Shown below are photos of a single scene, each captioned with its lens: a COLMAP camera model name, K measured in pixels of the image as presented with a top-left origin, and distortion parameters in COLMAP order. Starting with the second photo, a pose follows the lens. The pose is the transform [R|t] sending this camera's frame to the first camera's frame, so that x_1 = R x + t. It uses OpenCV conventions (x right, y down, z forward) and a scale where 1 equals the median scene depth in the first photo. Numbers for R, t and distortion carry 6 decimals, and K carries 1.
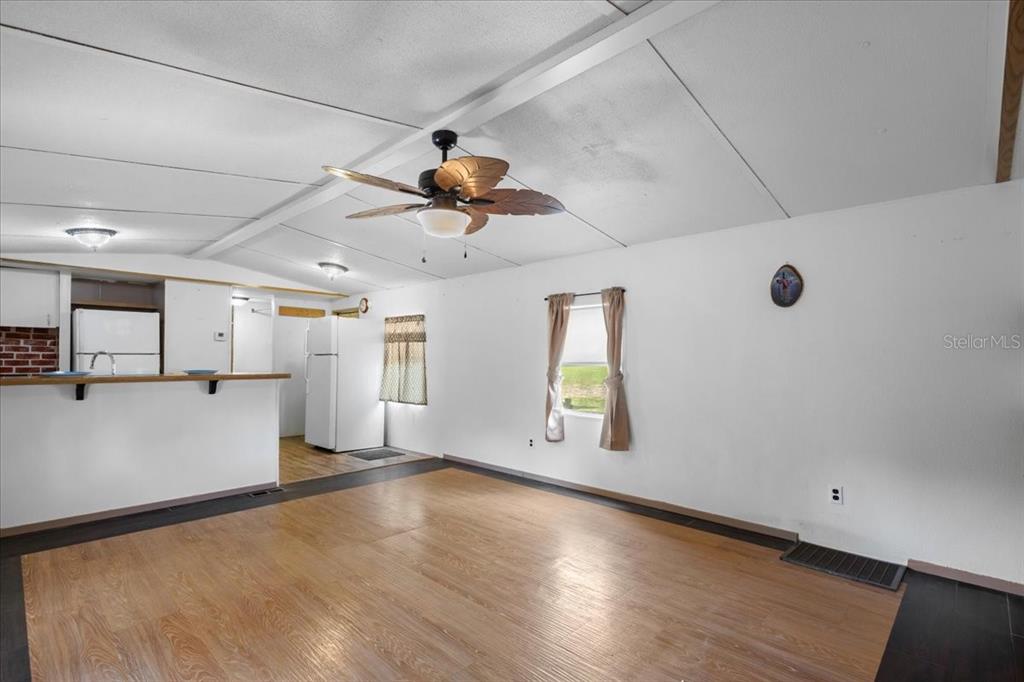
lens RADIAL K [[480.6, 0, 514.7], [0, 480.6, 355.7], [0, 0, 1]] dist [0.000252, -0.000294]
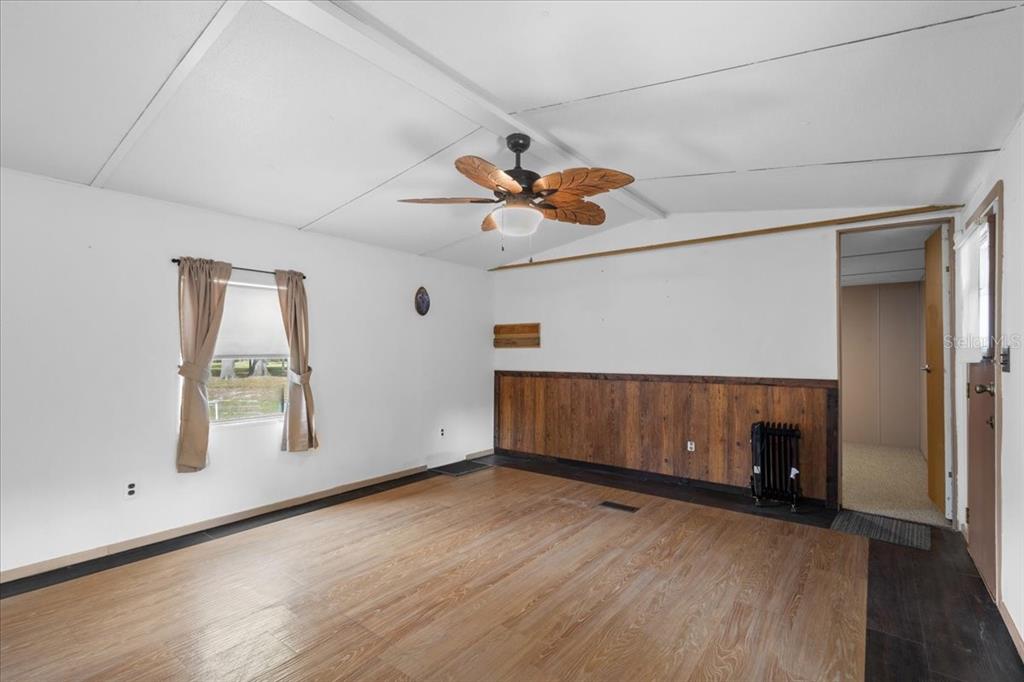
lens RADIAL K [[471.0, 0, 510.2], [0, 471.0, 347.5], [0, 0, 1]] dist [-0.000301, -0.001031]
pose [[-0.100345, 0.001775, 0.994951, -0.908029], [-0.008041, 0.999964, -0.002595, -0.000624], [-0.994920, -0.008261, -0.100328, 0.874947]]
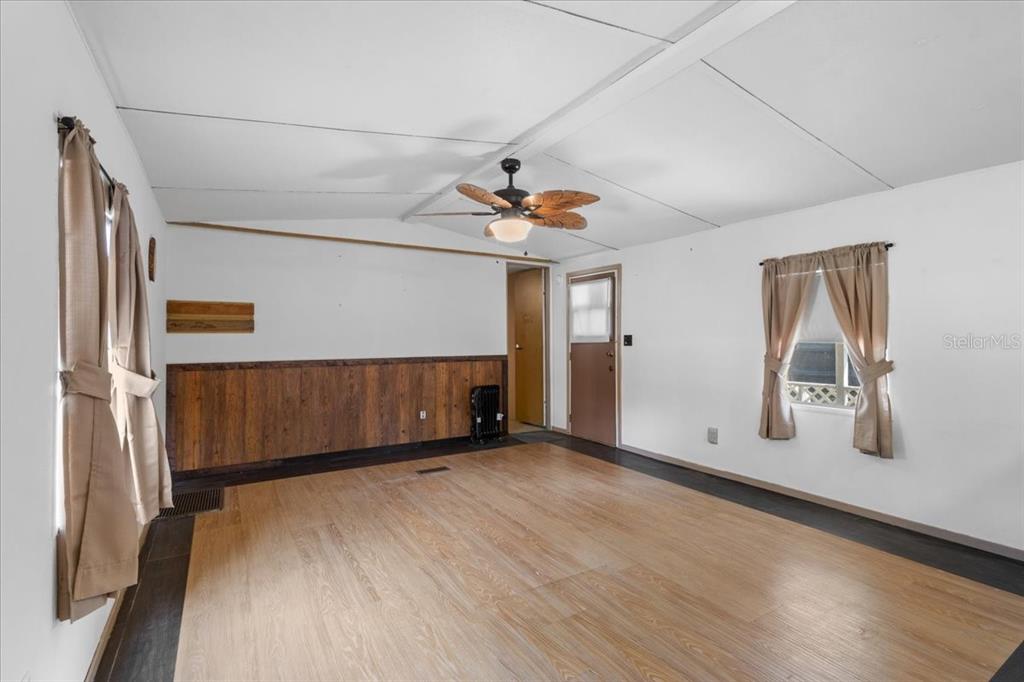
lens RADIAL K [[481.0, 0, 512.0], [0, 481.0, 341.0], [0, 0, 1]] dist [-0.001664, -0.000290]
pose [[-0.967533, -0.007192, 0.252641, -0.365904], [-0.006741, 0.999974, 0.002653, 0.009084], [-0.252653, 0.000864, -0.967557, 1.735977]]
